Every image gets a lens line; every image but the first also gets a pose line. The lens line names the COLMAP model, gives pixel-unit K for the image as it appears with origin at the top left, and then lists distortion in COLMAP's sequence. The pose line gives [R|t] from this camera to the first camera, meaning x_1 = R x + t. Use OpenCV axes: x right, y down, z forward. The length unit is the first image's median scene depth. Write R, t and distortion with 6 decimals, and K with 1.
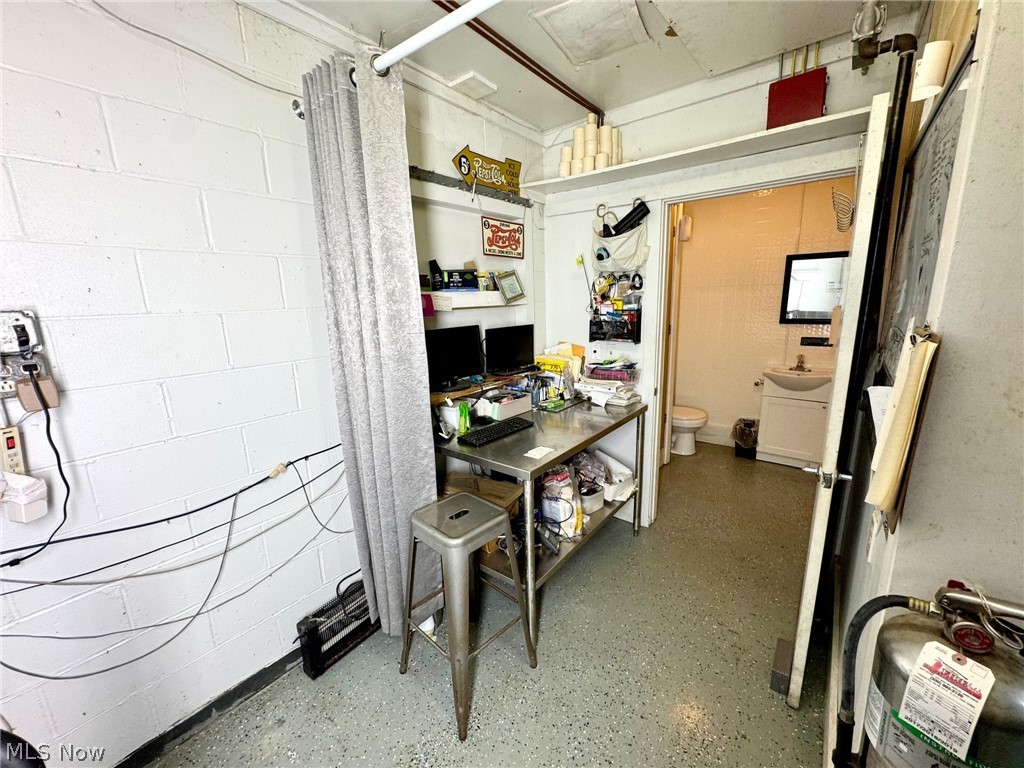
lens RADIAL K [[412.7, 0, 512.0], [0, 412.7, 384.0], [0, 0, 1]] dist [-0.000650, -0.000030]
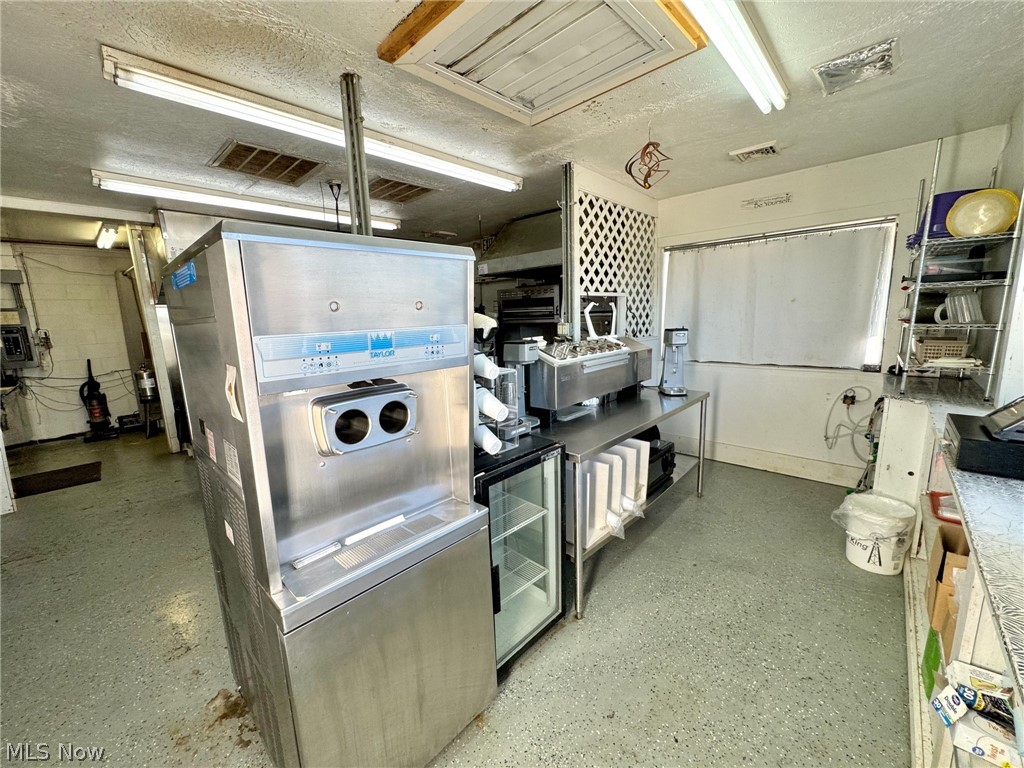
lens RADIAL K [[408.2, 0, 512.1], [0, 408.2, 385.3], [0, 0, 1]] dist [-0.001539, -0.000283]
pose [[0.997549, 0.007069, -0.069610, 3.664883], [-0.009668, 0.999266, -0.037076, 0.480065], [0.069297, 0.037658, 0.996885, -2.679613]]
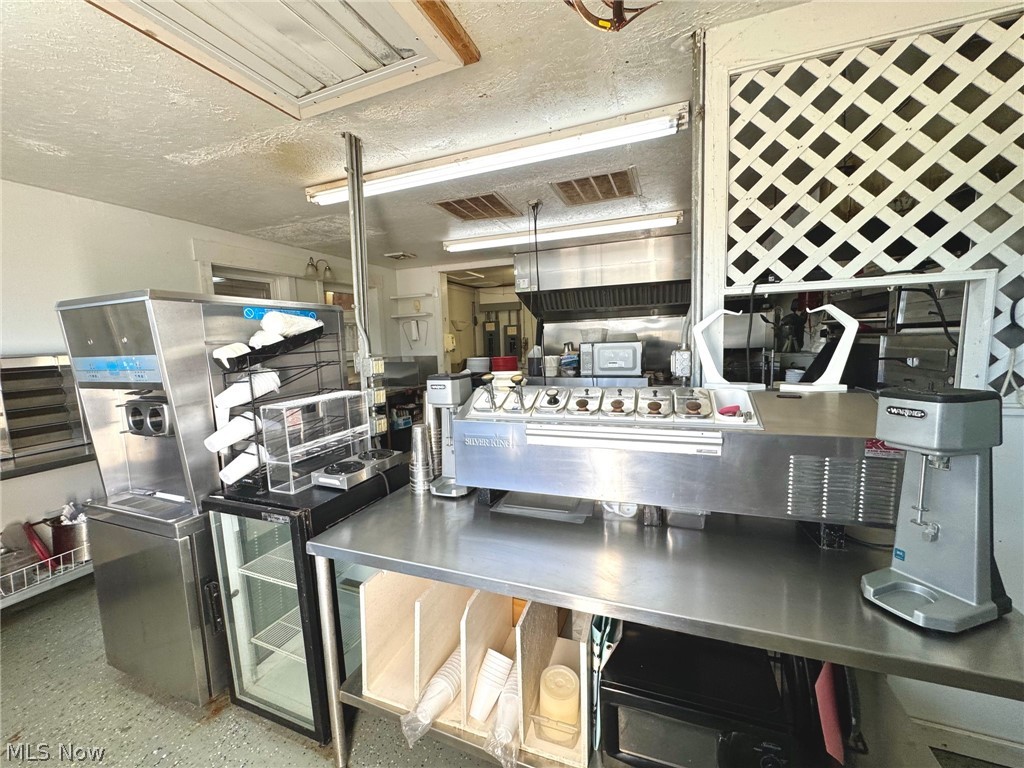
lens RADIAL K [[408.2, 0, 512.1], [0, 408.2, 385.3], [0, 0, 1]] dist [-0.001539, -0.000283]
pose [[0.299808, 0.123745, -0.945940, 4.776229], [-0.173033, 0.982159, 0.073642, 0.146392], [0.938176, 0.141601, 0.315871, -1.247055]]
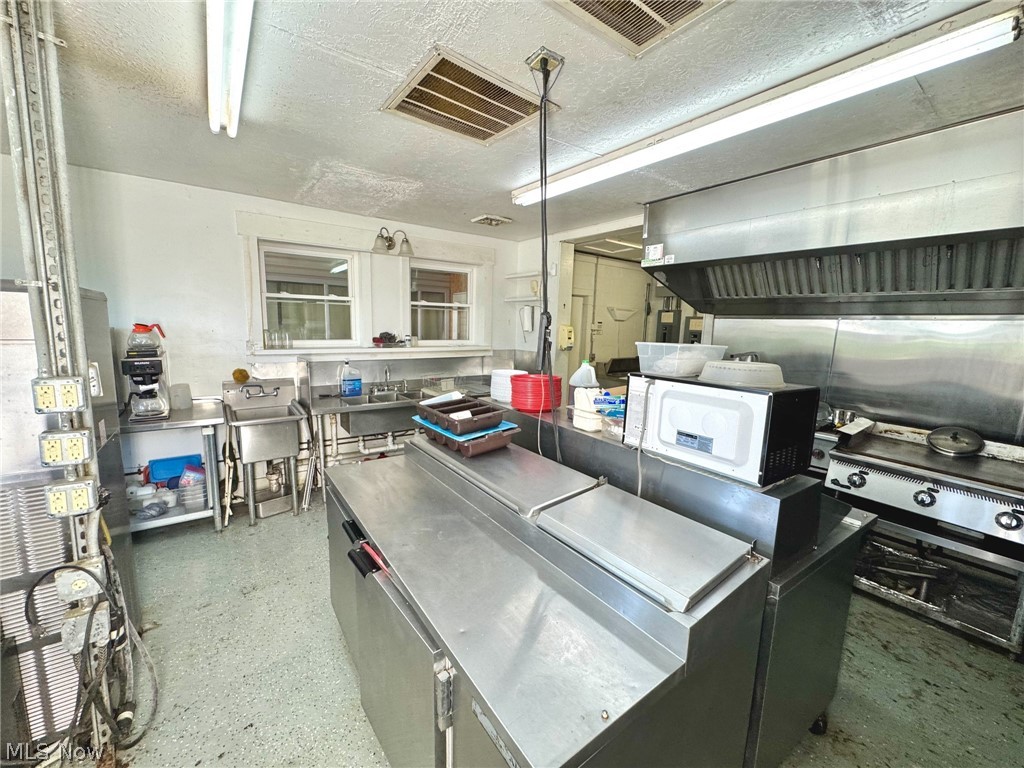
lens RADIAL K [[408.2, 0, 511.7], [0, 408.2, 384.7], [0, 0, 1]] dist [-0.002761, 0.000351]
pose [[-0.266762, 0.164003, -0.949706, 3.689815], [-0.219814, 0.949088, 0.225639, -0.139371], [0.938360, 0.268951, -0.217131, -0.183984]]
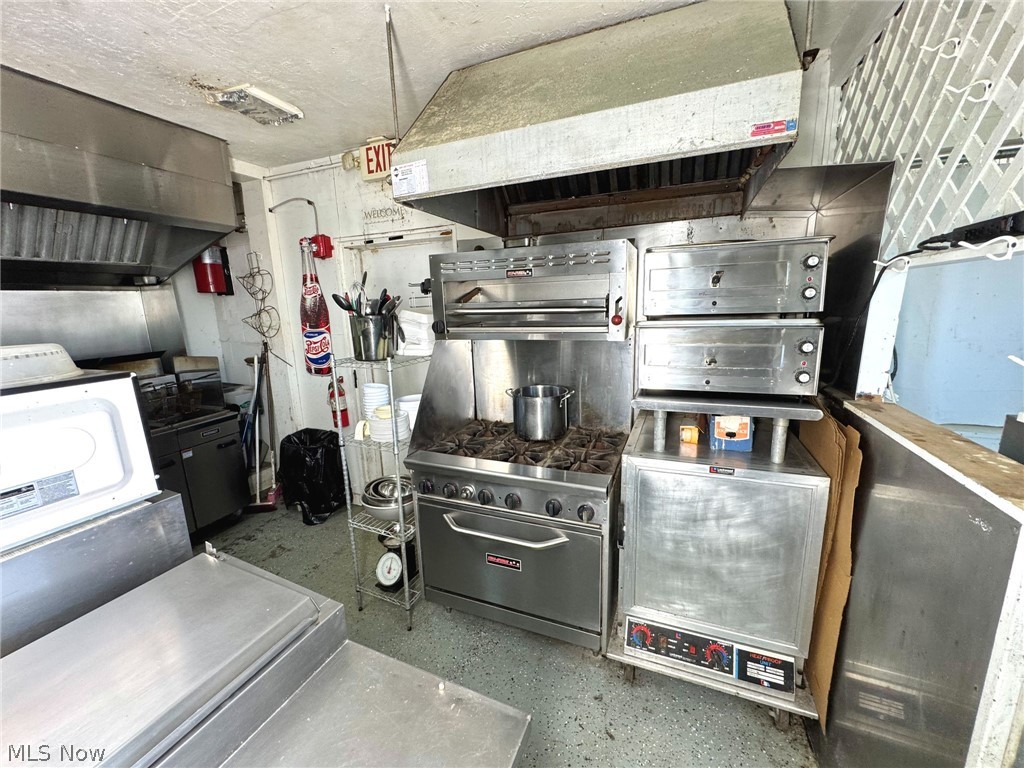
lens RADIAL K [[408.2, 0, 512.1], [0, 408.2, 385.3], [0, 0, 1]] dist [-0.001539, -0.000283]
pose [[0.961623, -0.051919, 0.269419, 3.175470], [0.056840, 0.998328, -0.010488, 0.000402], [-0.268424, 0.025400, 0.962966, -0.611243]]
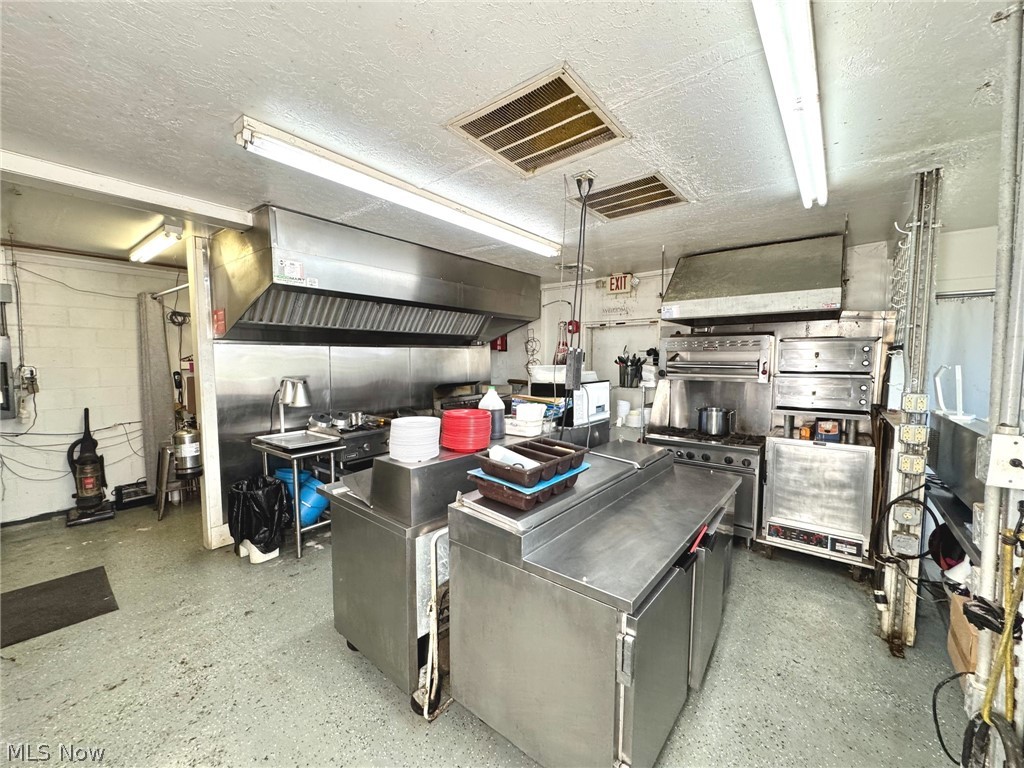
lens RADIAL K [[408.2, 0, 512.1], [0, 408.2, 385.3], [0, 0, 1]] dist [-0.001539, -0.000283]
pose [[0.999525, 0.030540, 0.004128, 2.289629], [-0.029651, 0.989523, -0.141300, 0.279796], [-0.008400, 0.141111, 0.989958, -1.942185]]
